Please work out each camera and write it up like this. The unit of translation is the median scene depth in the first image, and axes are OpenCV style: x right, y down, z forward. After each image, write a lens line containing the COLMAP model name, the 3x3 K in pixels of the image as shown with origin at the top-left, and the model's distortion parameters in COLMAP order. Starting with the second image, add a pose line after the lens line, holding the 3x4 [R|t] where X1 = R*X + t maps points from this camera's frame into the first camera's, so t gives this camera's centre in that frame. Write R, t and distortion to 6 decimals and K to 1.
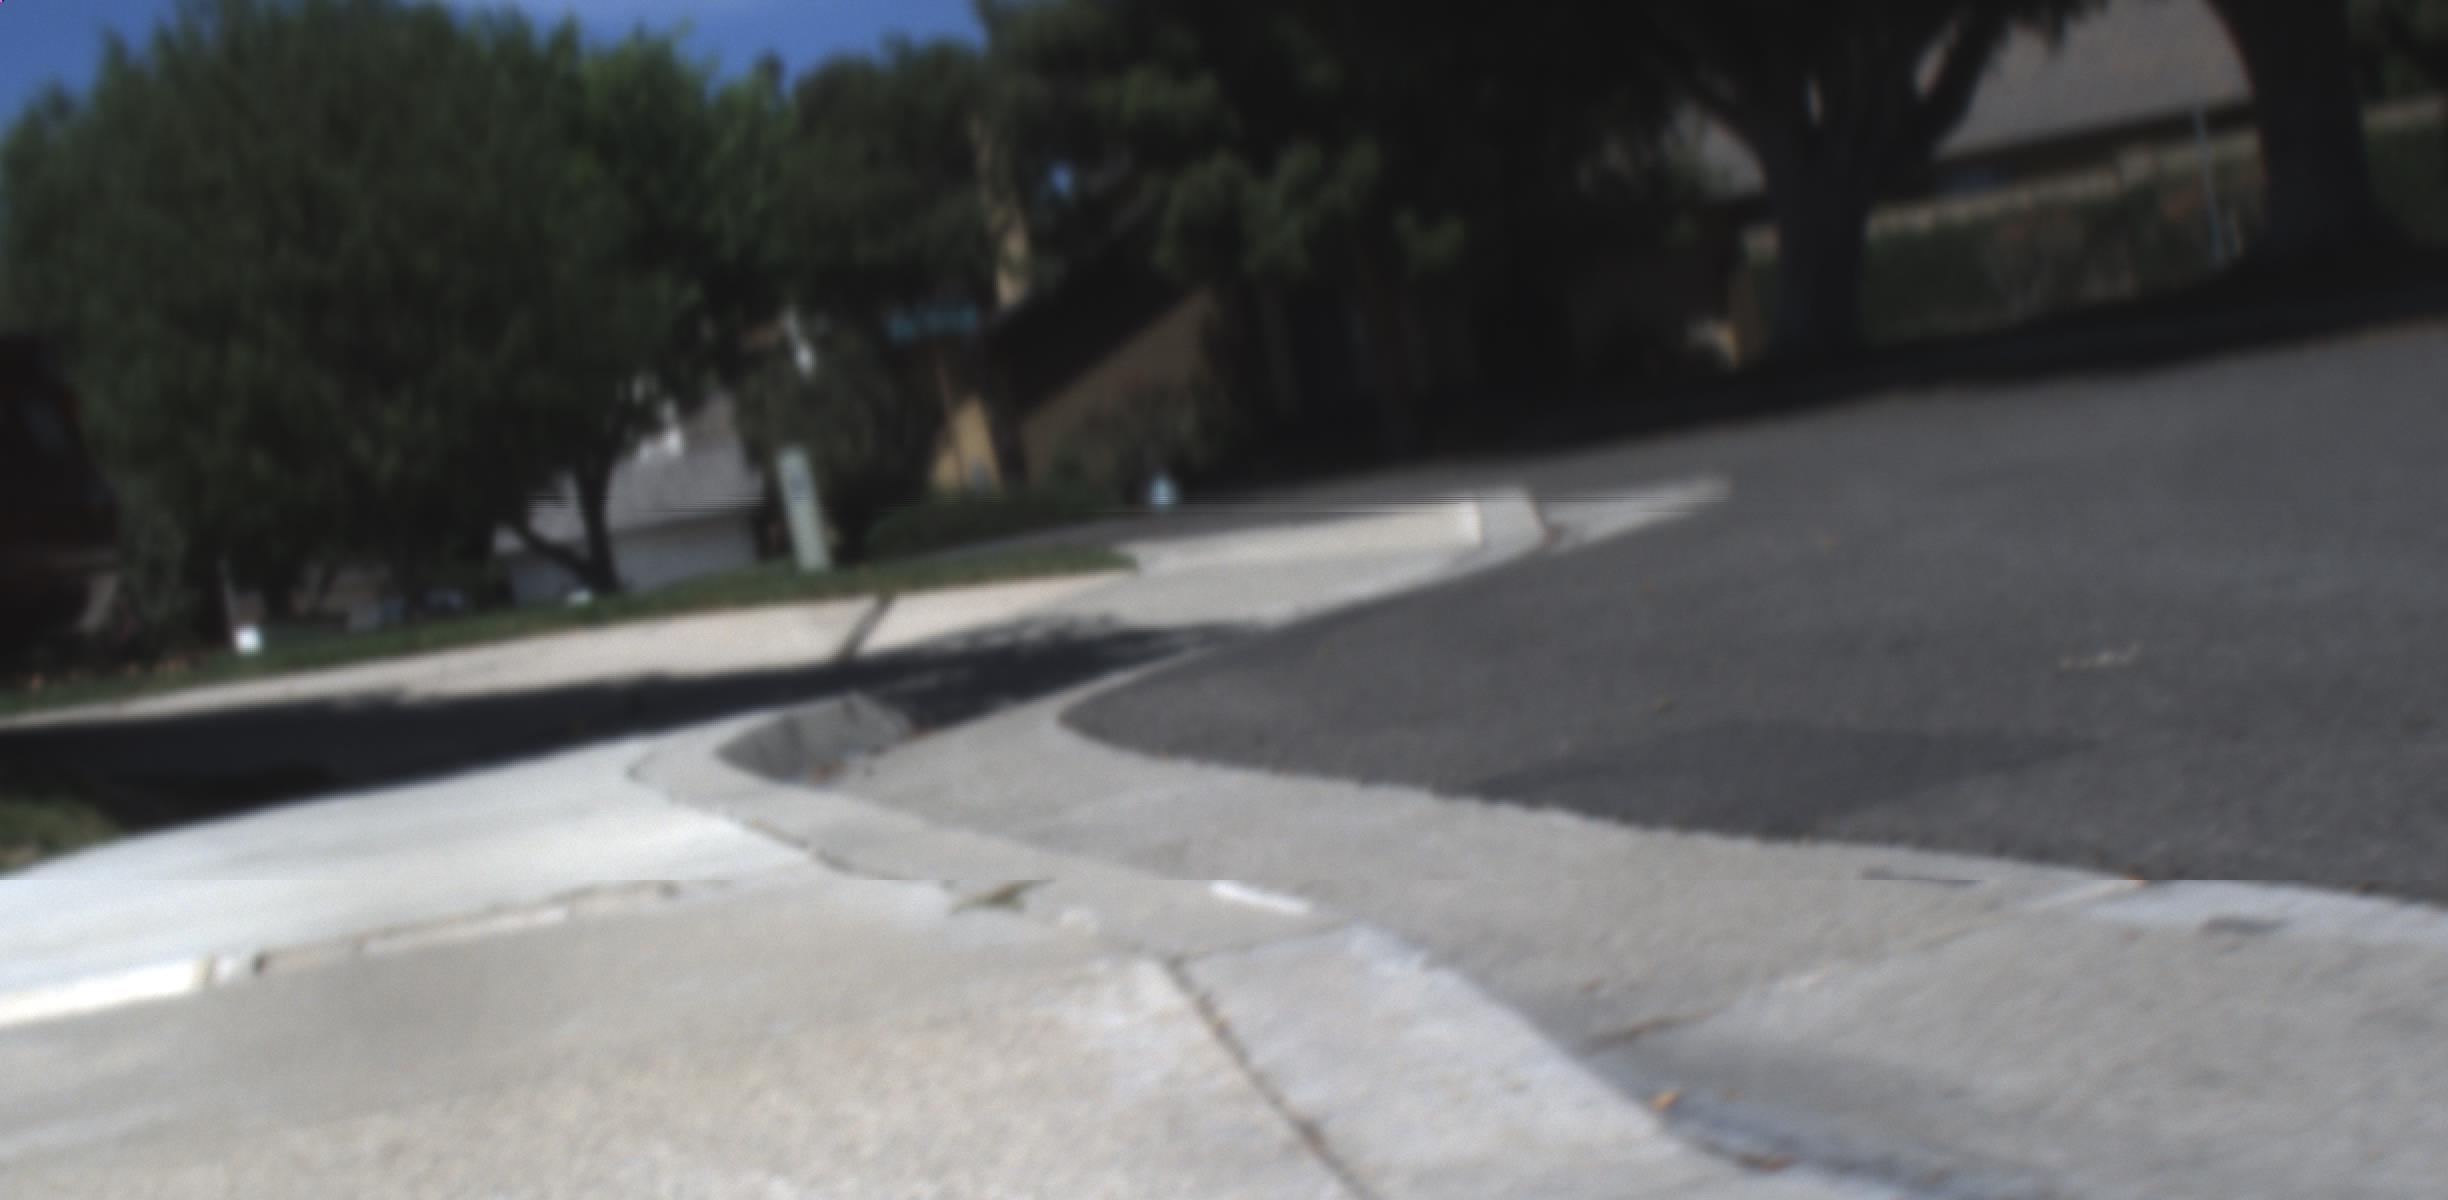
lens RADIAL K [[5709.1, 0, 1302.8], [0, 5709.1, 606.5], [0, 0, 1]] dist [-0.111259, -0.072407]
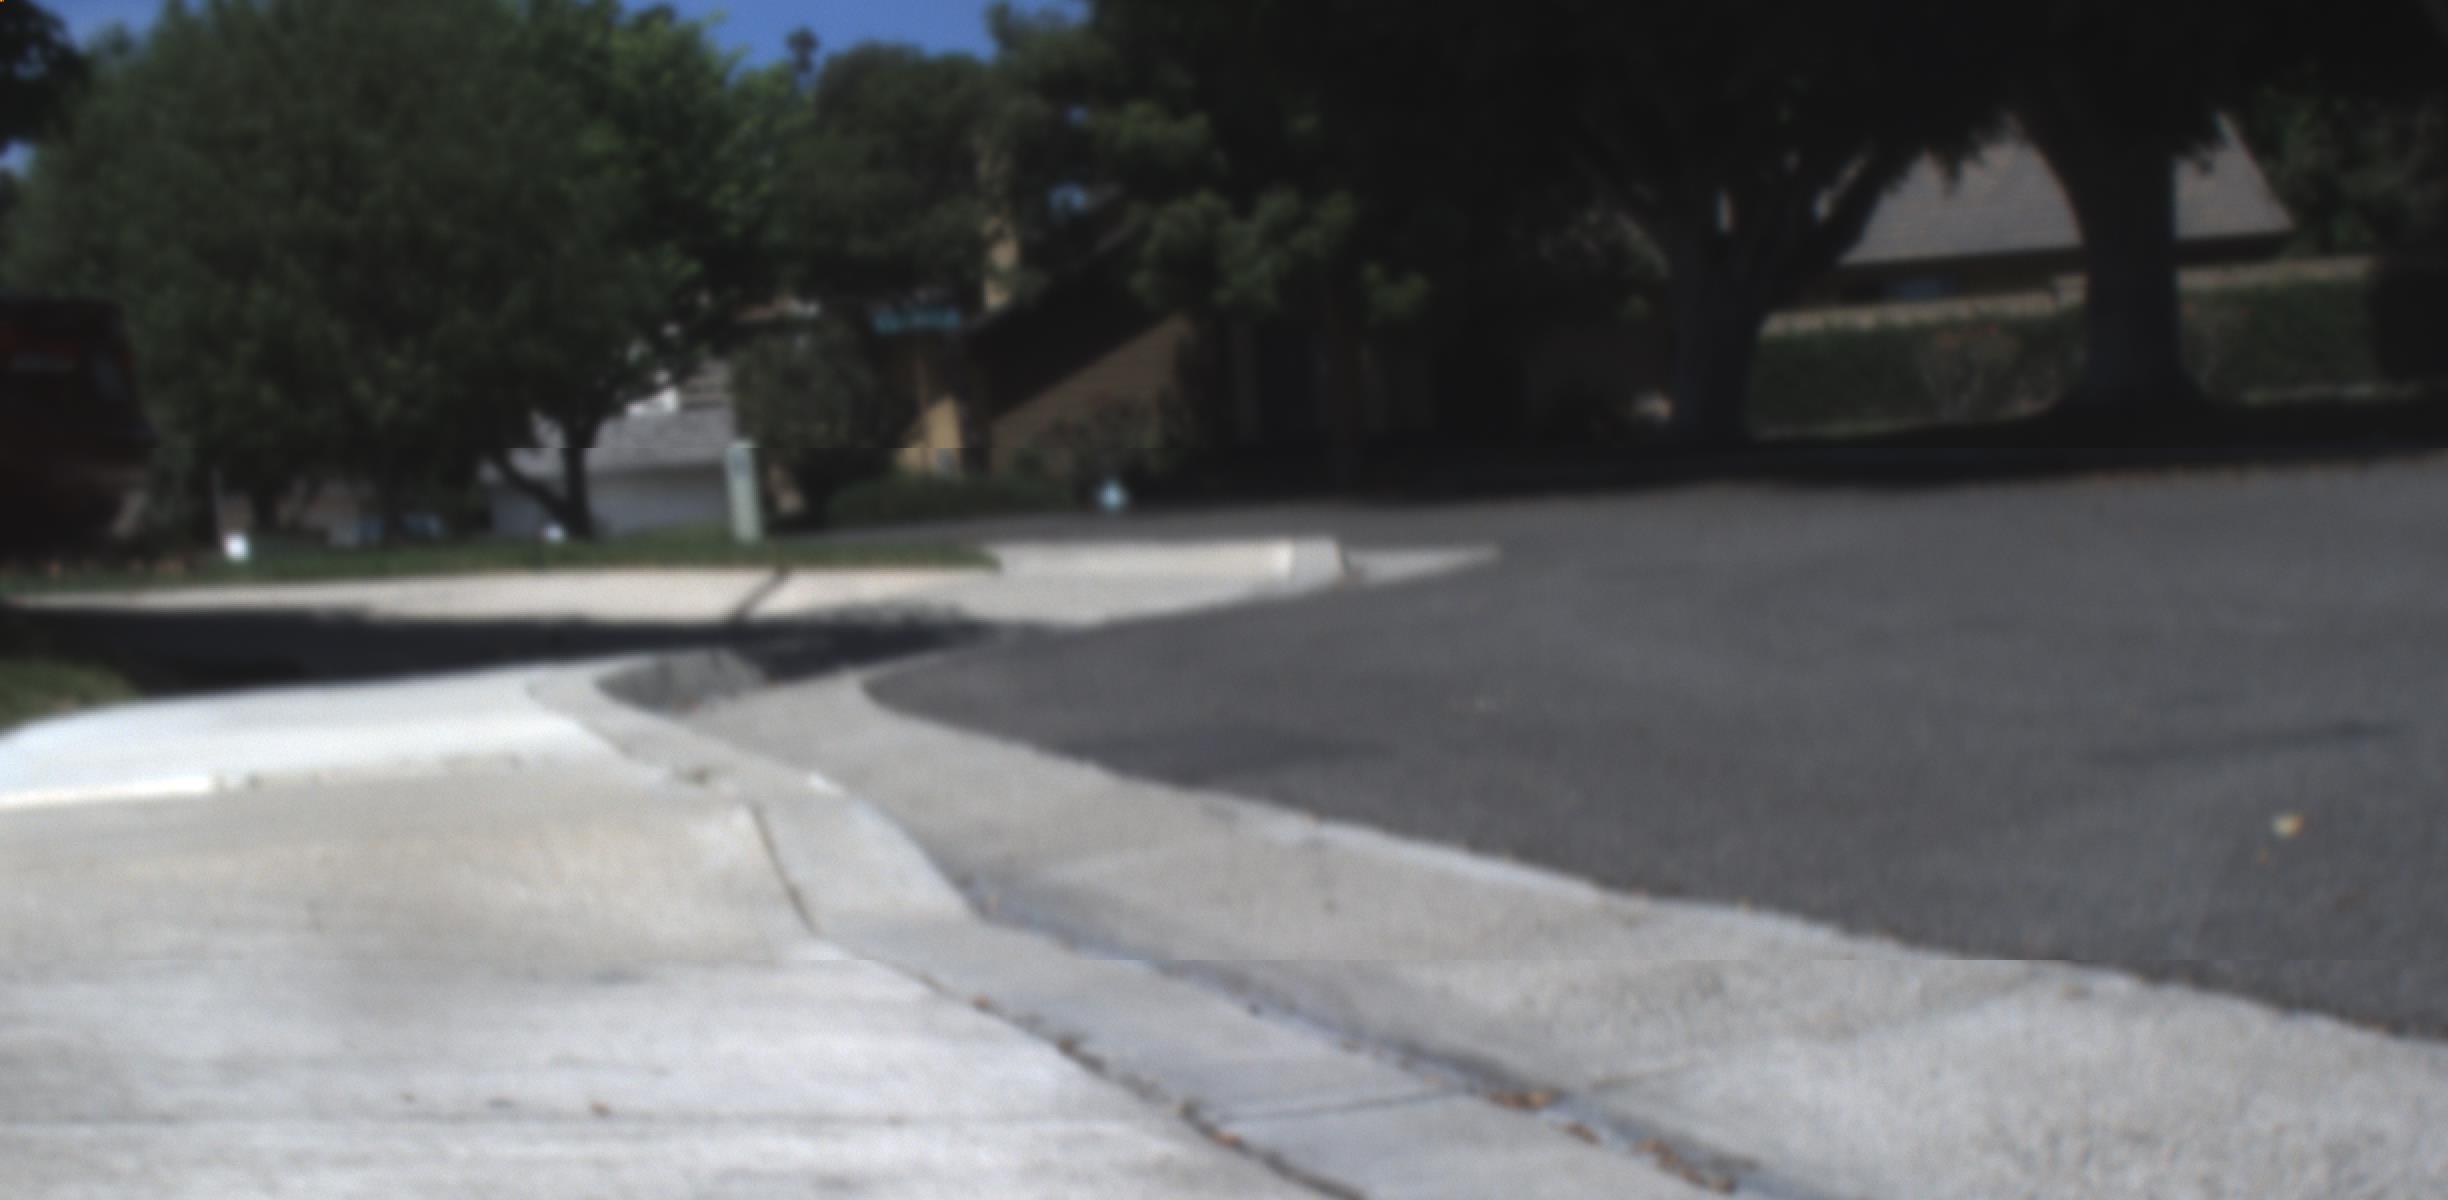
lens RADIAL K [[5797.0, 0, 1229.0], [0, 5797.0, 541.2], [0, 0, 1]] dist [0.205231, 0.041756]
pose [[0.994322, 0.105511, -0.013840, 0.011978], [-0.105696, 0.994308, -0.013401, -0.000752], [0.012347, 0.014788, 0.999814, -0.074401]]
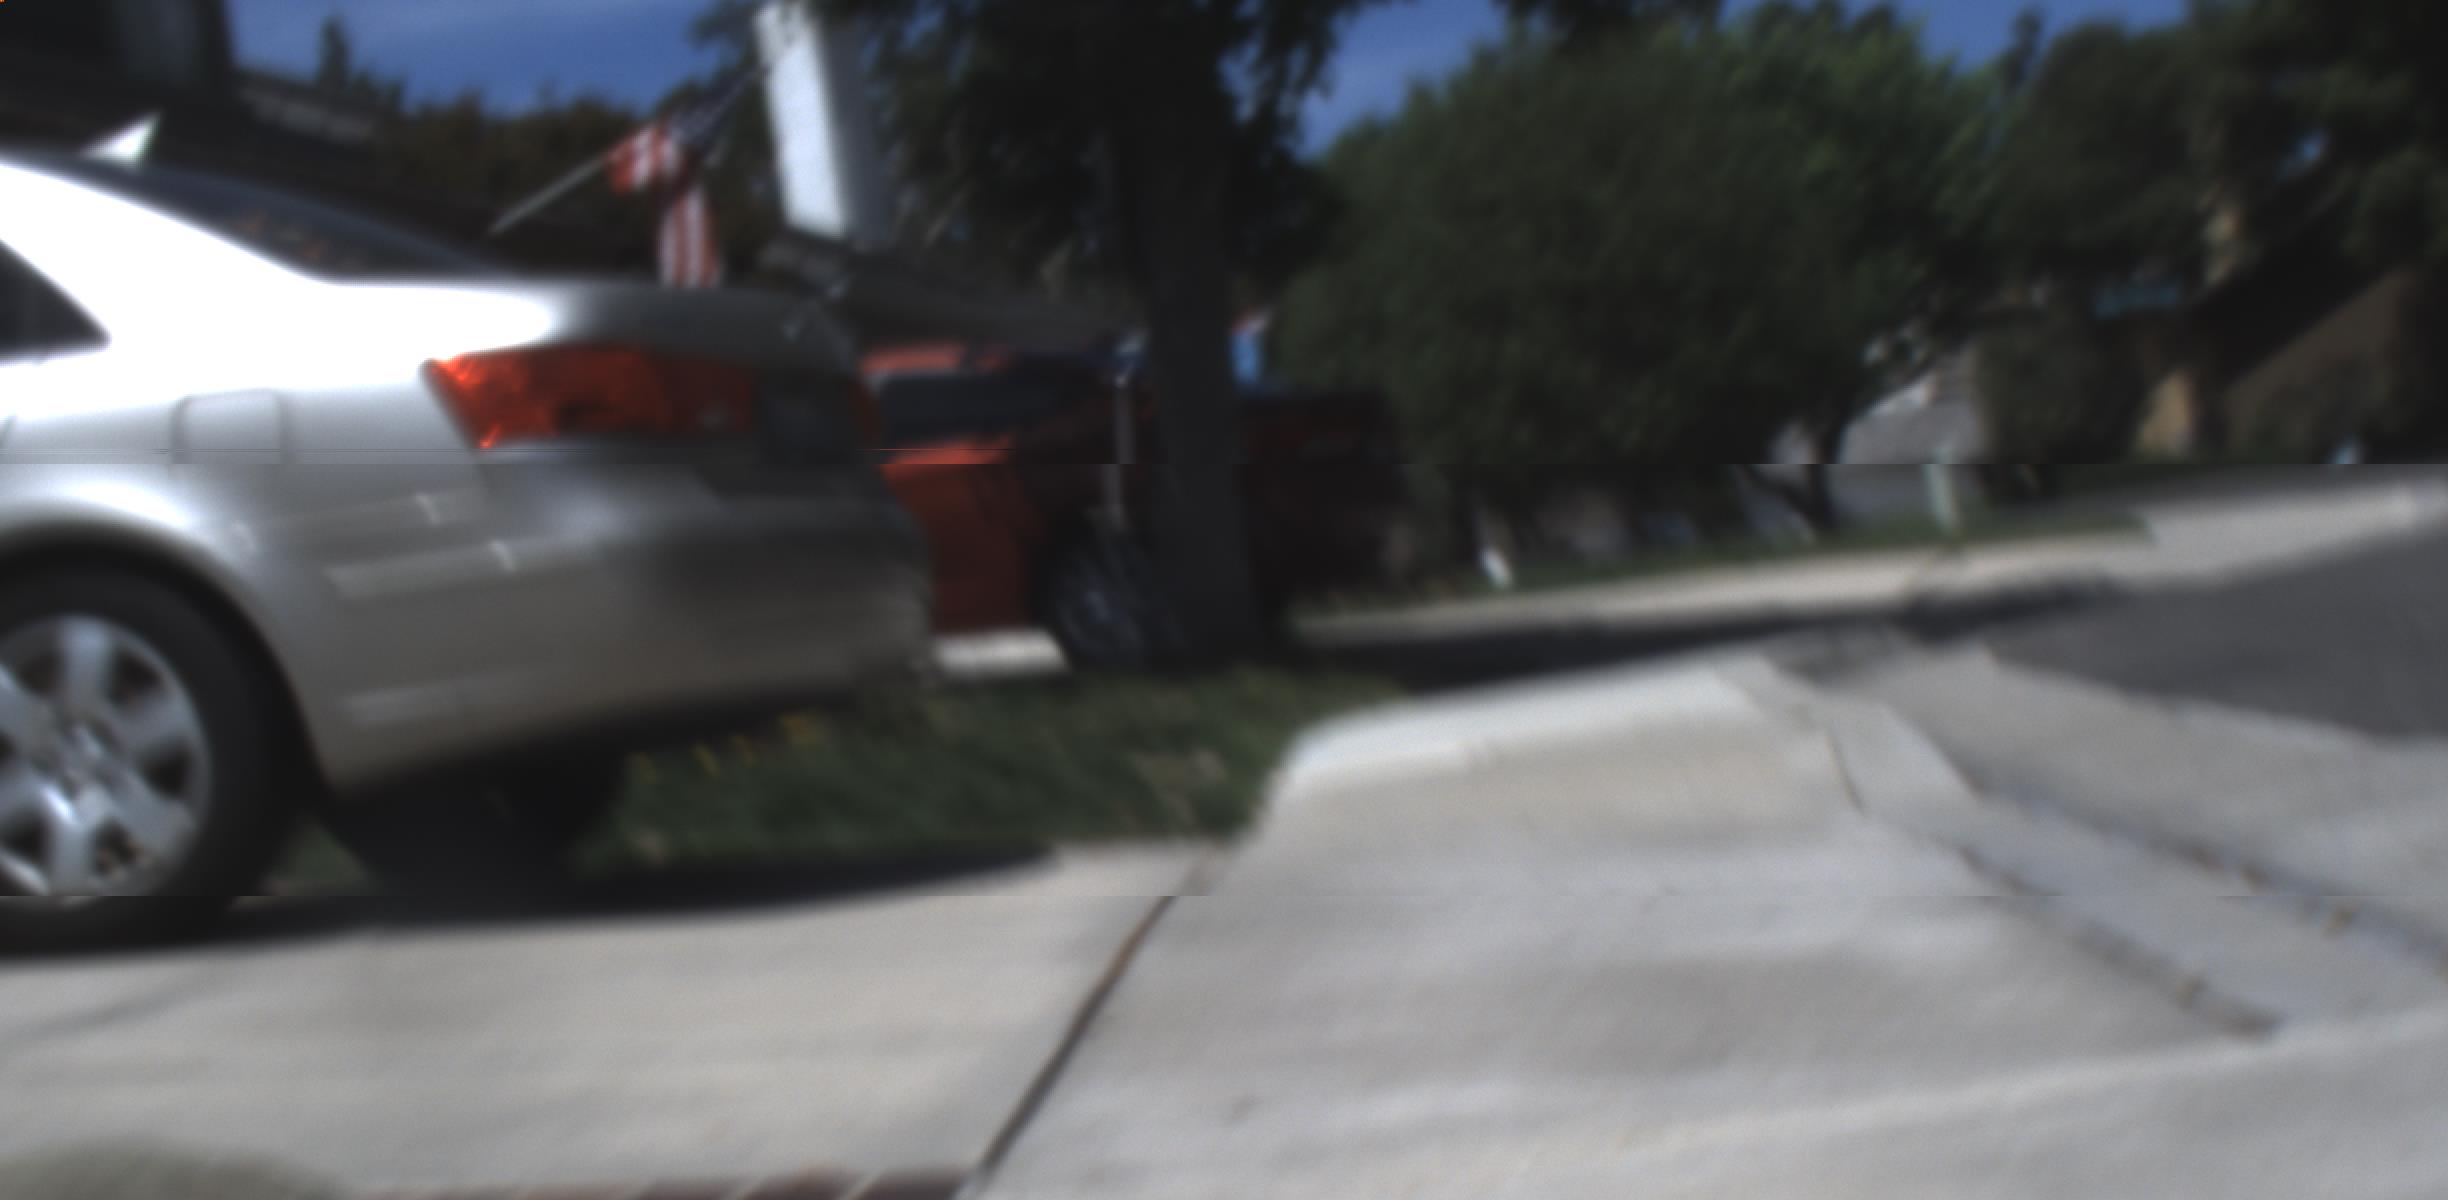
lens RADIAL K [[5870.0, 0, 1224.0], [0, 5870.0, 600.0], [0, 0, 1]] dist [-0.104214, 0.310521]
pose [[0.972694, 0.021577, -0.231086, 0.024950], [-0.019464, 0.999745, 0.011421, -0.001567], [0.231274, -0.006611, 0.972866, -0.133302]]
